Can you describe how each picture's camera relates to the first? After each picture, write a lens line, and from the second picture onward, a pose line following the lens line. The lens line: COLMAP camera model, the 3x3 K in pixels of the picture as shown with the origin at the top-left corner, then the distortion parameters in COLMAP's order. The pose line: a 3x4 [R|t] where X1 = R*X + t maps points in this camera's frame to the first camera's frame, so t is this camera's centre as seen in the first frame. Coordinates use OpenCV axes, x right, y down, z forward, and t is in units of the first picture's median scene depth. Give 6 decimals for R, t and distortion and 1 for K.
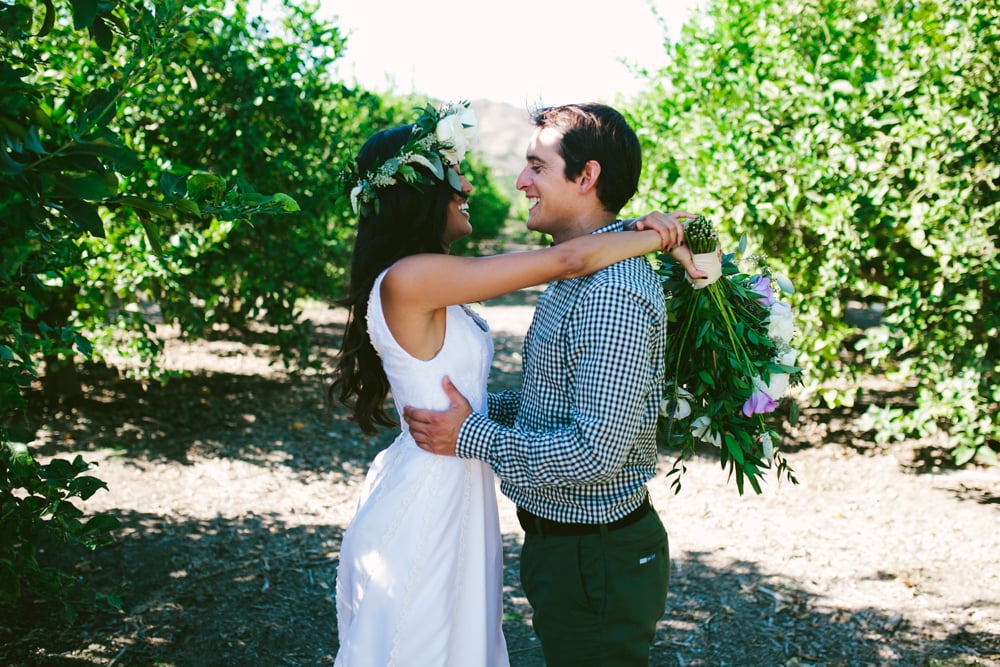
lens RADIAL K [[902.3, 0, 502.2], [0, 902.3, 331.0], [0, 0, 1]] dist [-0.018437, 0.059295]
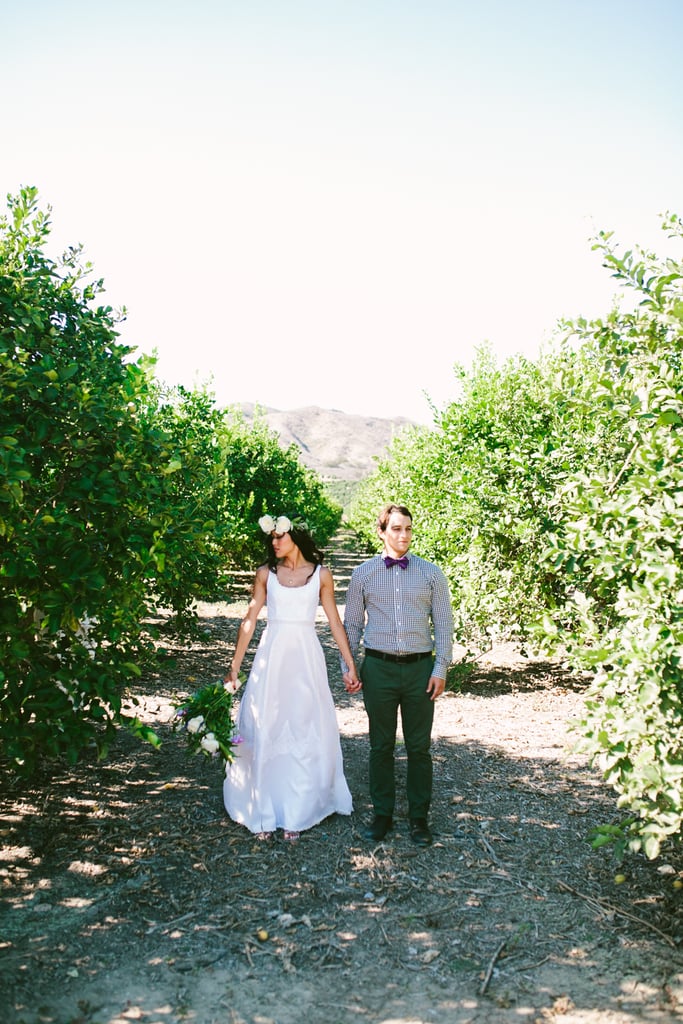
lens RADIAL K [[924.0, 0, 341.4], [0, 924.0, 510.4], [0, 0, 1]] dist [-0.018437, 0.059295]
pose [[0.999884, -0.013100, 0.007750, 0.009377], [0.014039, 0.990462, -0.137067, 0.043242], [-0.005880, 0.137160, 0.990531, -0.508885]]
